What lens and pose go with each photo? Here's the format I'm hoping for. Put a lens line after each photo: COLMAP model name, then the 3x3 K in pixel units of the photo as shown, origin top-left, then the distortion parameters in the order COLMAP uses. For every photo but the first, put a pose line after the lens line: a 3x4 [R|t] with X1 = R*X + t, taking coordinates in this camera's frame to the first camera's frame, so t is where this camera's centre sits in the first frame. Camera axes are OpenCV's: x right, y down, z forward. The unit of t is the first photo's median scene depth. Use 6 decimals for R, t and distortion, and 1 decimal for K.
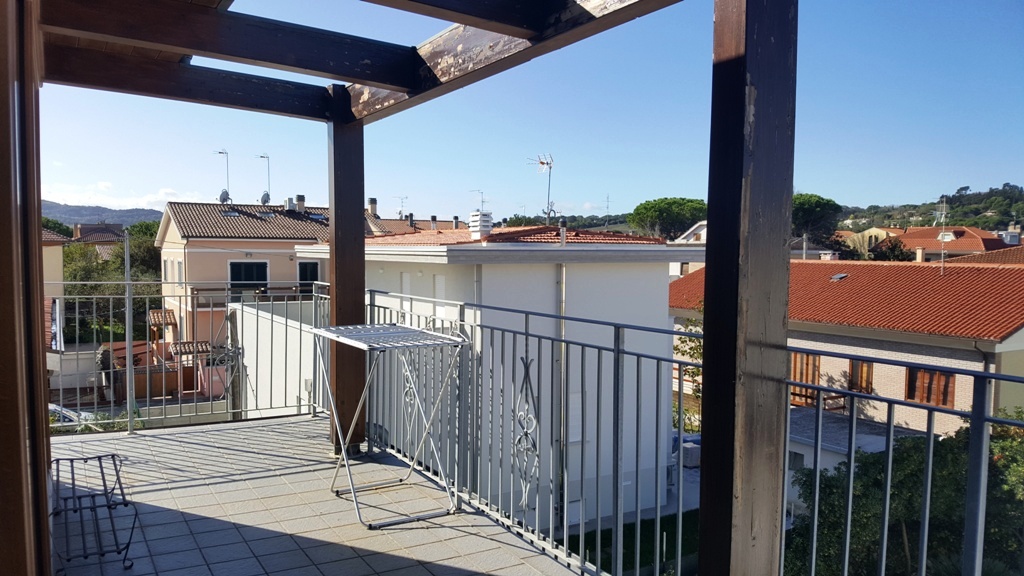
lens RADIAL K [[775.0, 0, 512.0], [0, 775.0, 288.0], [0, 0, 1]] dist [0.175691, -0.388619]
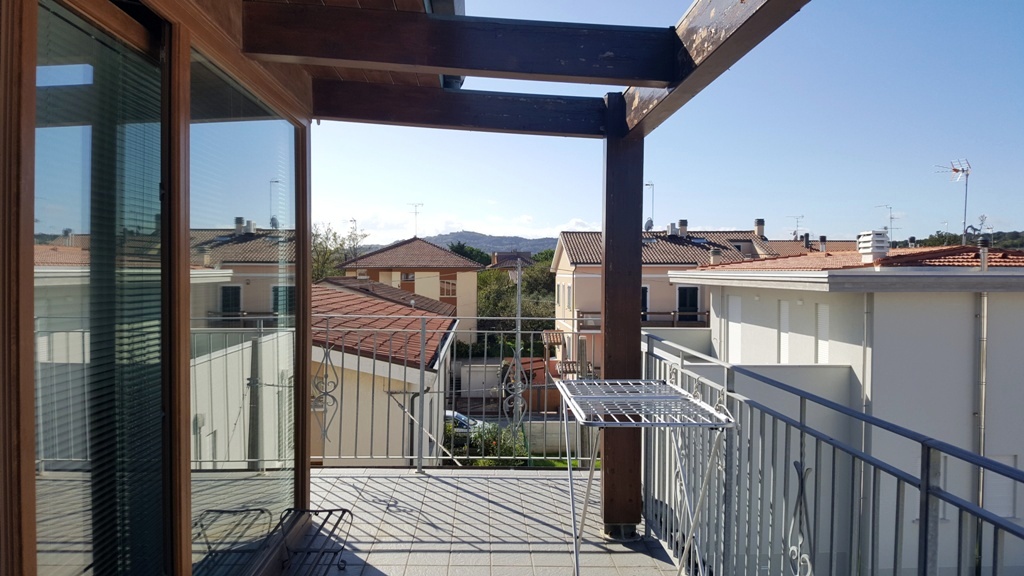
lens RADIAL K [[775.0, 0, 512.0], [0, 775.0, 288.0], [0, 0, 1]] dist [0.175691, -0.388619]
pose [[0.881460, 0.006480, -0.472215, 0.014469], [-0.020408, 0.999494, -0.024379, -0.004513], [0.471818, 0.031126, 0.881146, 0.037432]]
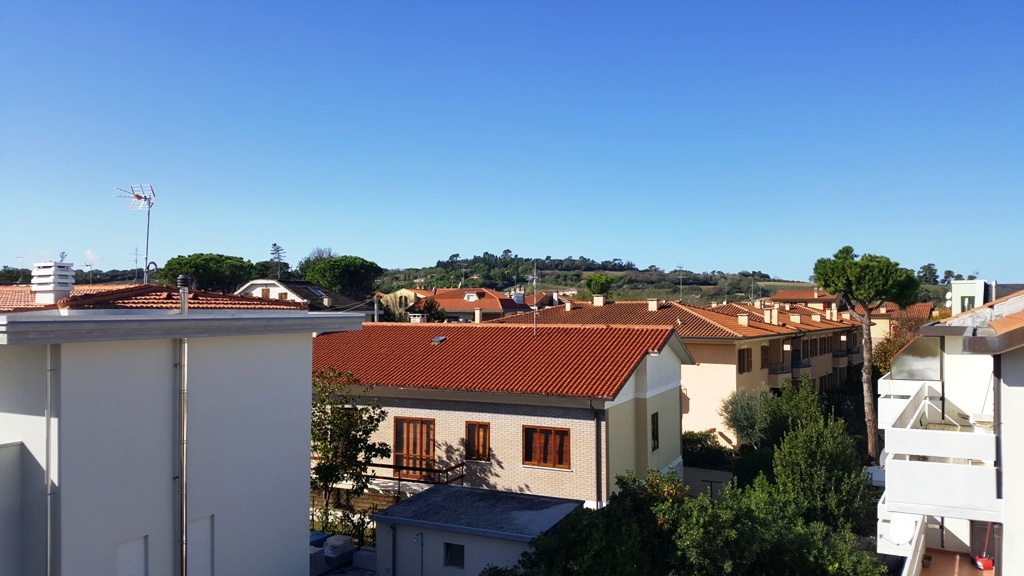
lens RADIAL K [[752.7, 0, 512.1], [0, 752.7, 281.8], [0, 0, 1]] dist [0.062818, -0.176008]
pose [[0.811063, 0.014723, 0.584773, -0.071626], [0.033685, 0.996849, -0.071818, -0.017271], [-0.583988, 0.077947, 0.808011, 0.198406]]
